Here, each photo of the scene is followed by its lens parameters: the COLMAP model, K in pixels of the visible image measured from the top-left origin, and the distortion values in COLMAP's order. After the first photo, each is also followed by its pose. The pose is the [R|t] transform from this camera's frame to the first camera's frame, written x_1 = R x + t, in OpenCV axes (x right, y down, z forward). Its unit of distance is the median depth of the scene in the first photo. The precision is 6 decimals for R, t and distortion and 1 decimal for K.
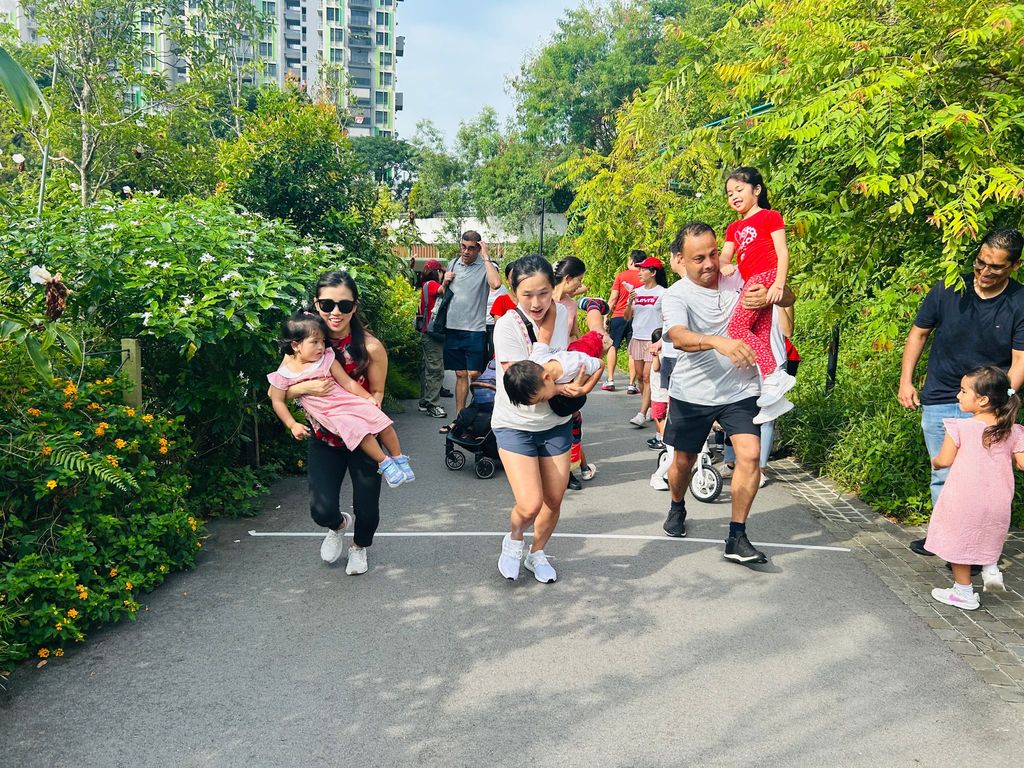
lens RADIAL K [[773.1, 0, 510.1], [0, 773.1, 443.3], [0, 0, 1]] dist [-0.002493, -0.005530]
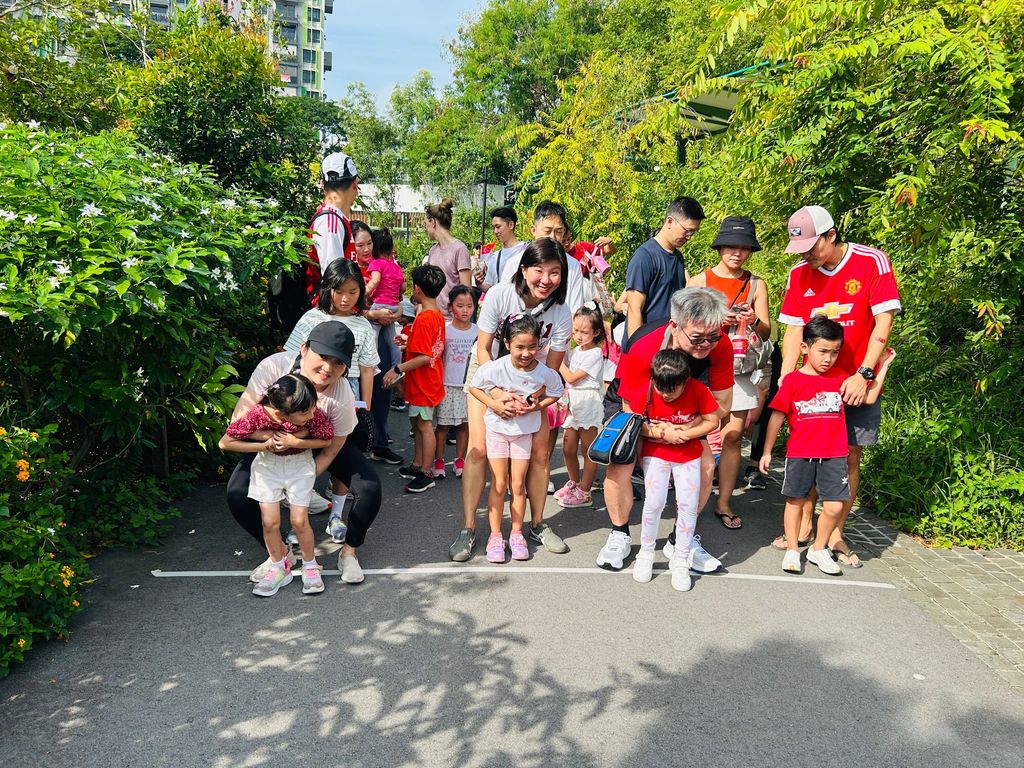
lens RADIAL K [[779.1, 0, 515.7], [0, 779.1, 422.1], [0, 0, 1]] dist [0.005052, 0.000070]
pose [[0.995111, 0.009276, 0.098321, -0.043105], [-0.009897, 0.999934, 0.005824, -0.032204], [-0.098261, -0.006769, 0.995138, 0.150602]]
